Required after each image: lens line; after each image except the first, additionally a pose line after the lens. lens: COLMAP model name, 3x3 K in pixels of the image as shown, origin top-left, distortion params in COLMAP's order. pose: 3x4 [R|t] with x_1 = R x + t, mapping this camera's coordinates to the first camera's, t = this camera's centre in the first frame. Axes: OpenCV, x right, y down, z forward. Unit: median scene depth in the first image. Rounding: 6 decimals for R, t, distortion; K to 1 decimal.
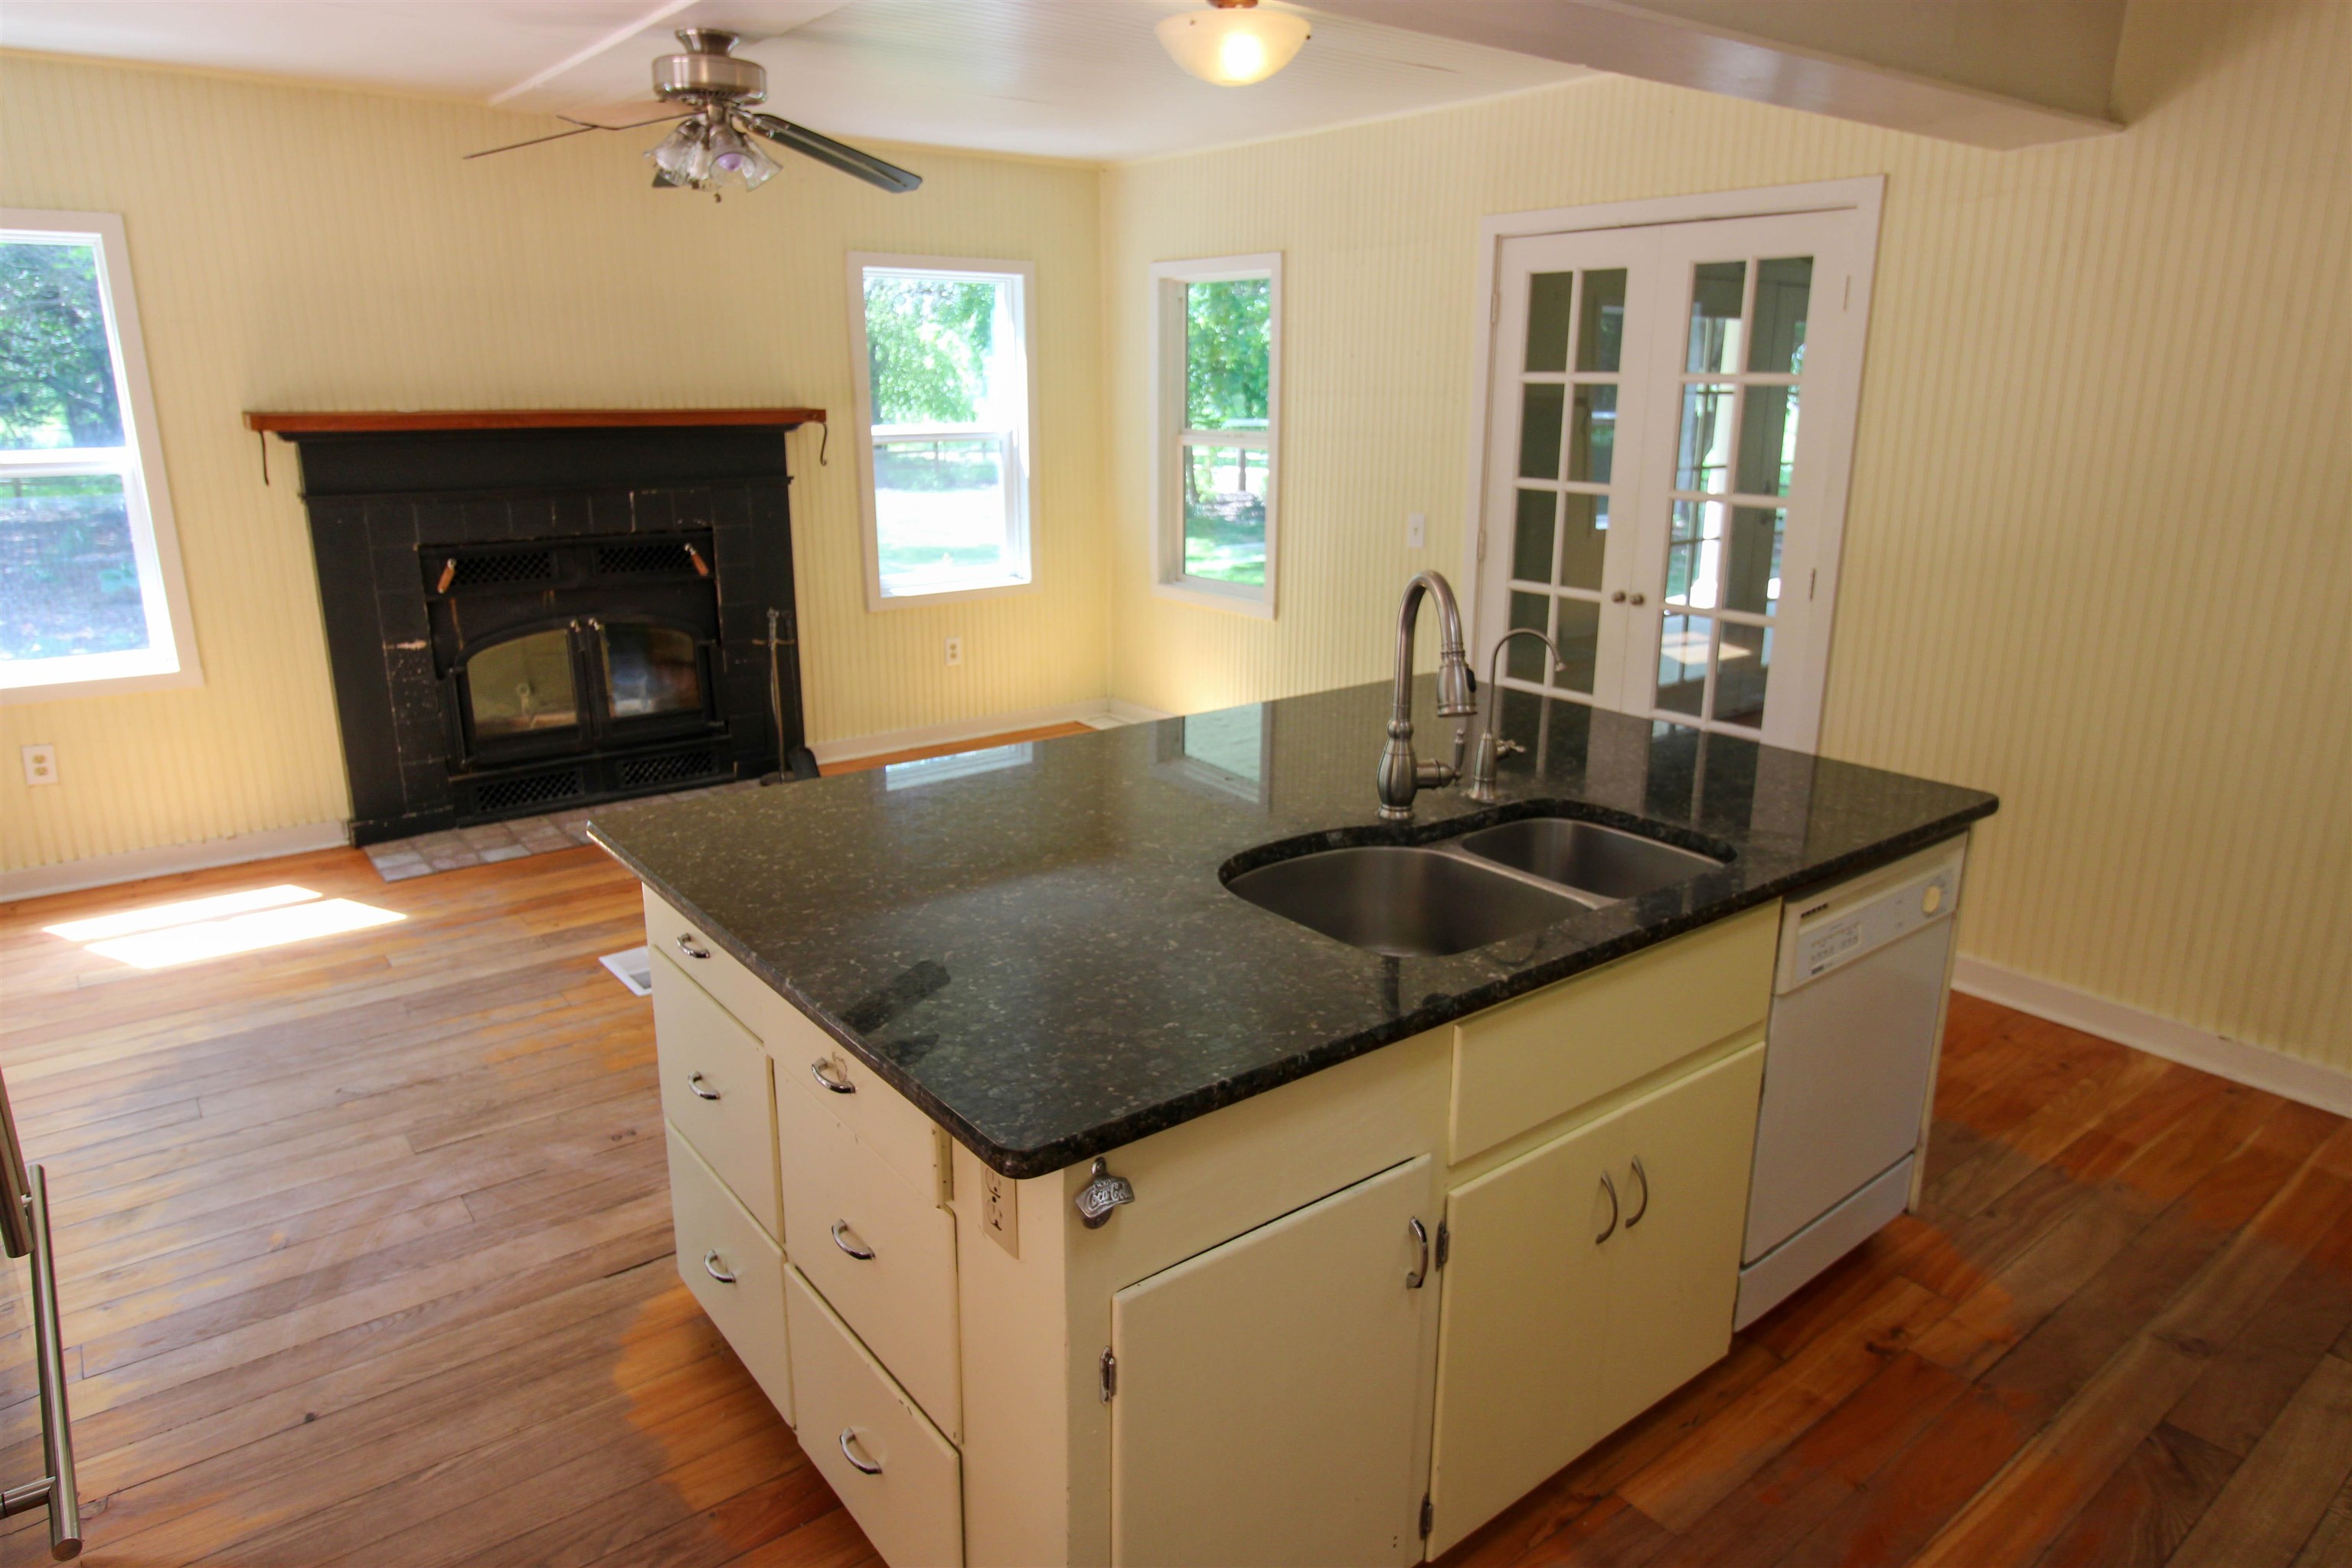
lens RADIAL K [[1468.0, 0, 1180.8], [0, 1468.0, 773.8], [0, 0, 1]] dist [0.001436, 0.000790]
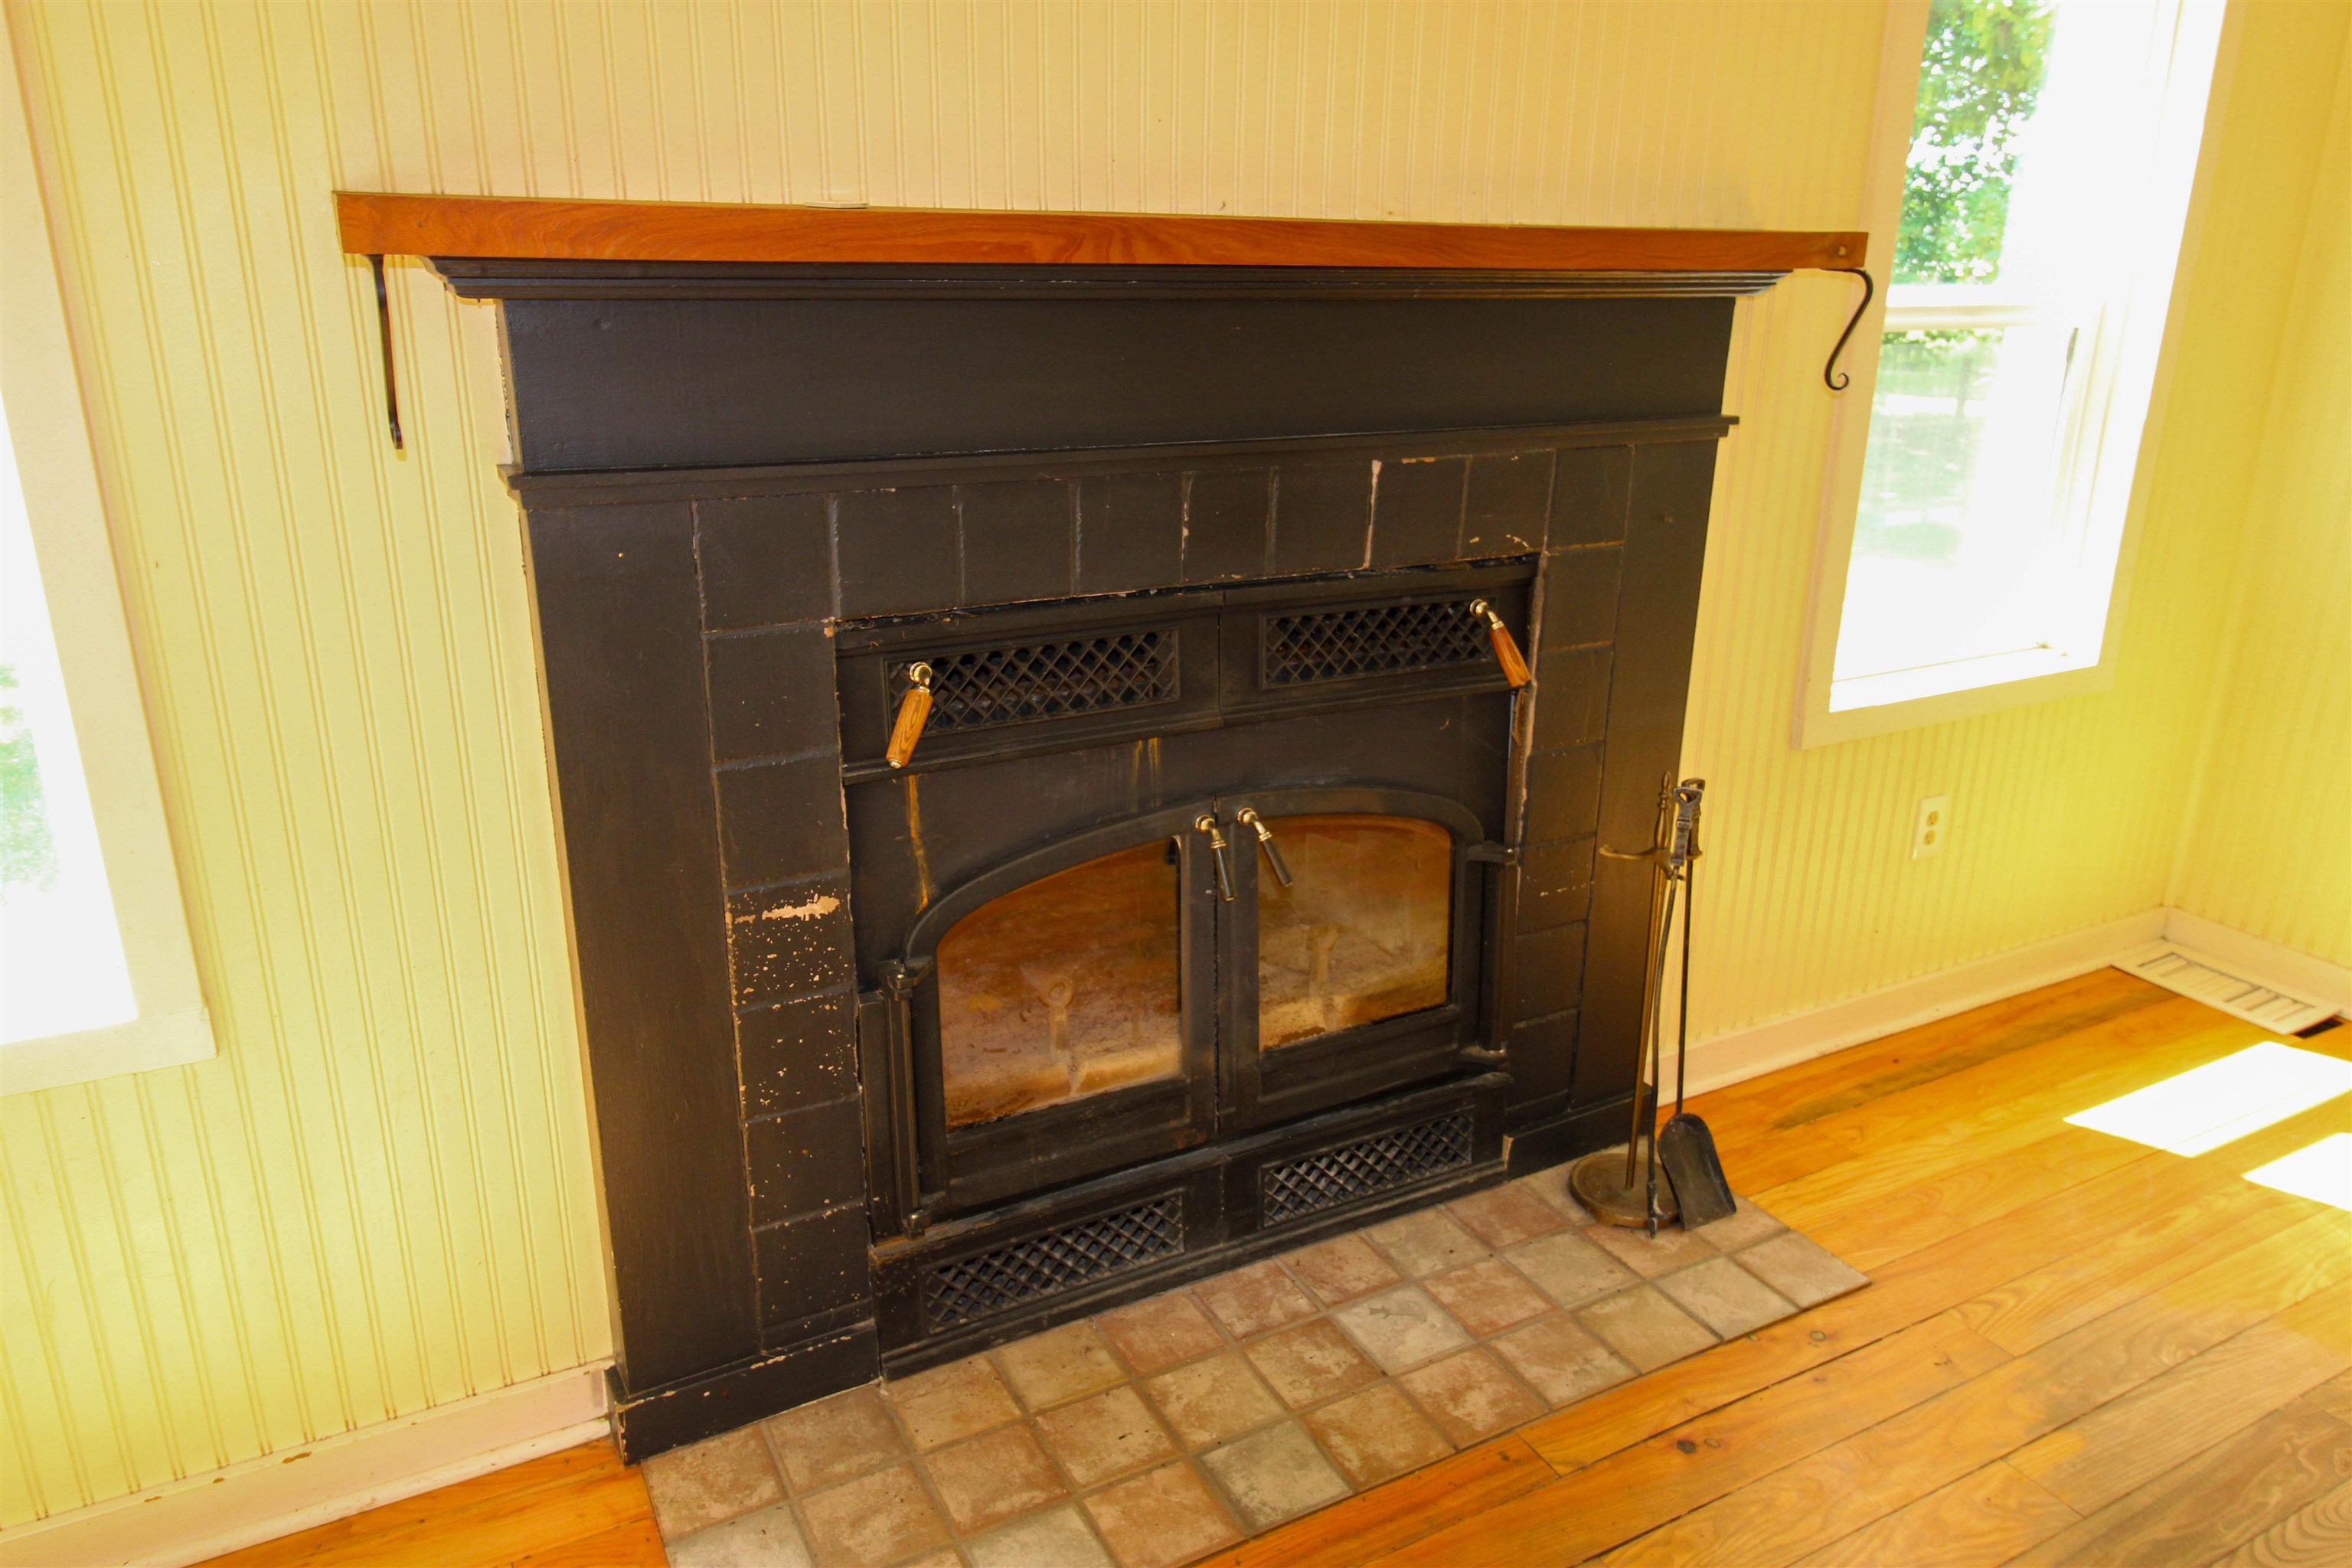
lens RADIAL K [[1600.1, 0, 1176.7], [0, 1600.1, 785.3], [0, 0, 1]] dist [0.026114, 0.000784]
pose [[0.984156, 0.061083, -0.166451, -0.366109], [-0.052505, 0.997079, 0.055465, -0.137752], [0.169352, -0.045847, 0.984489, 0.629464]]
